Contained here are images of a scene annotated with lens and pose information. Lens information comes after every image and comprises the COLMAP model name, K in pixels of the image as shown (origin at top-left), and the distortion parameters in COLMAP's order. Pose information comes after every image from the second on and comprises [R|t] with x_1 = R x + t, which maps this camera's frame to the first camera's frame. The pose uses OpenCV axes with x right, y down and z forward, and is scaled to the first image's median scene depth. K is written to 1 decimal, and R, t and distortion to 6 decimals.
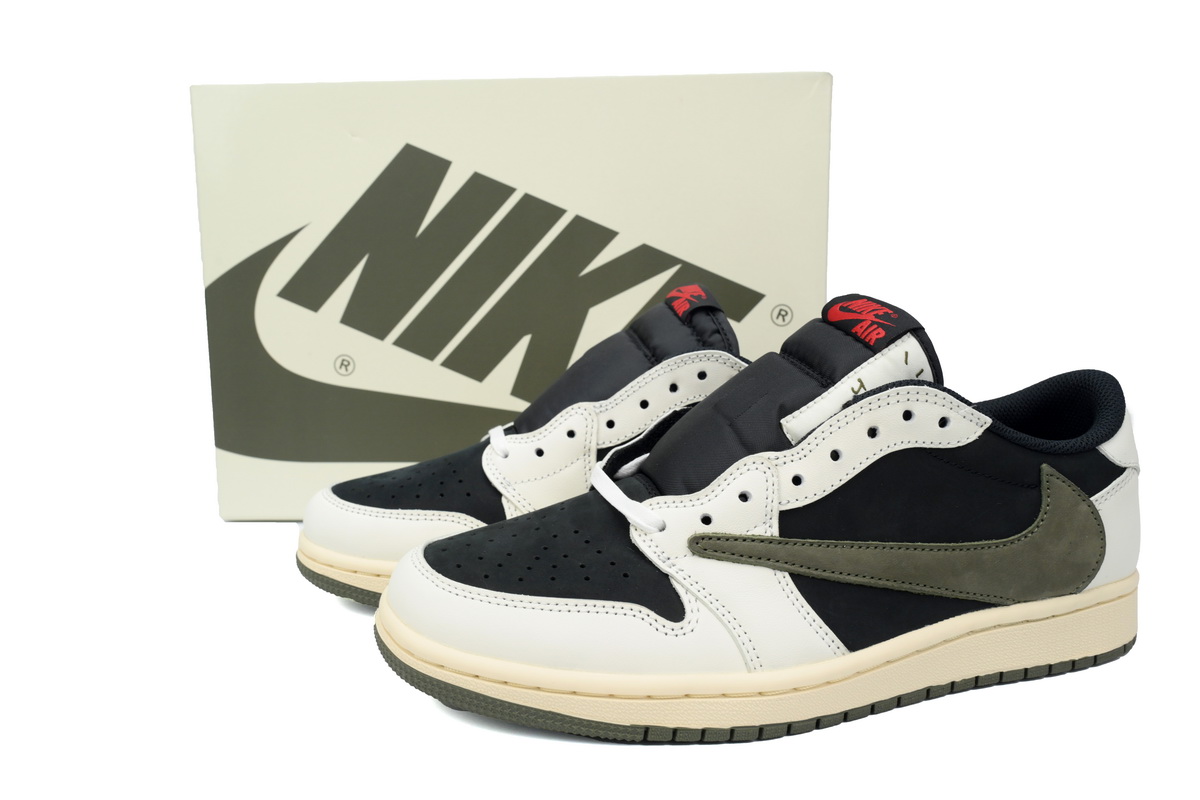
lens RADIAL K [[1050.0, 0, 600.0], [0, 1050.0, 400.0], [0, 0, 1]] dist [-0.044739, 0.001578]
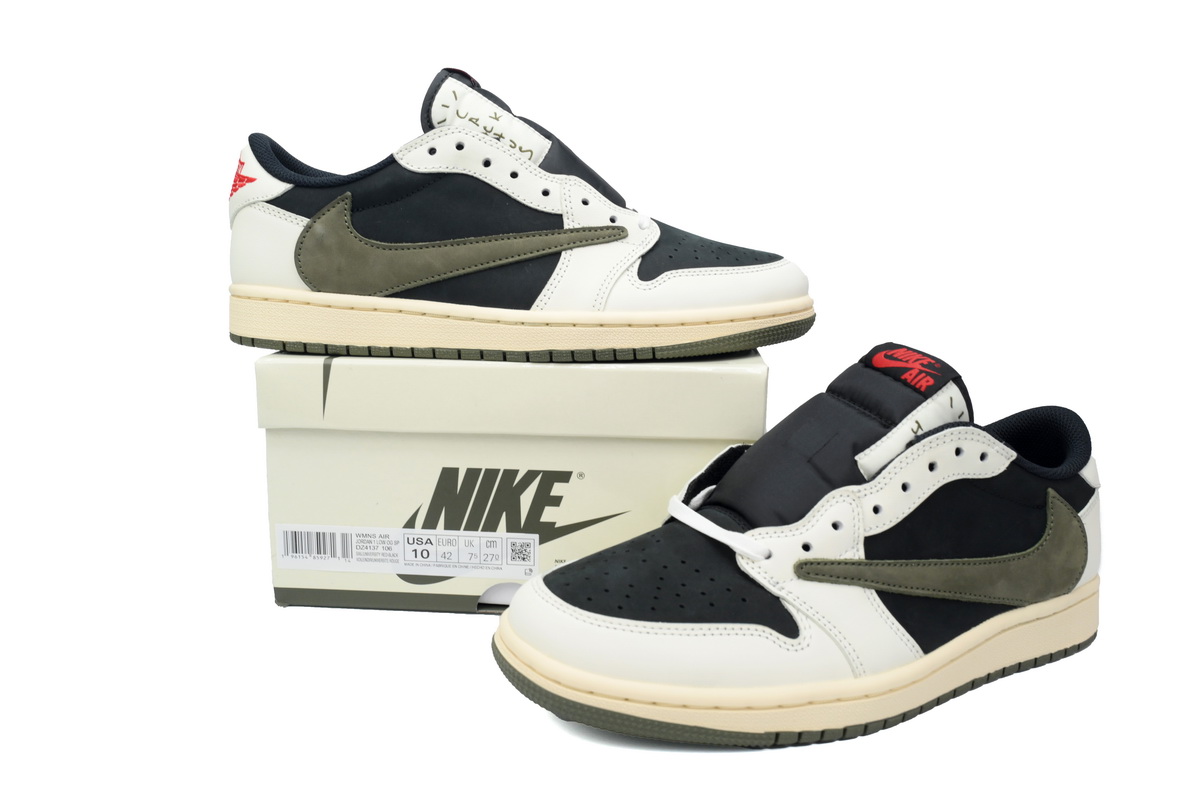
lens RADIAL K [[1050.0, 0, 600.0], [0, 1050.0, 400.0], [0, 0, 1]] dist [-0.044739, 0.001578]
pose [[0.972015, -0.007601, 0.234794, -0.379006], [0.006961, 0.999969, 0.003557, -0.051029], [-0.234814, -0.001823, 0.972039, -0.054564]]
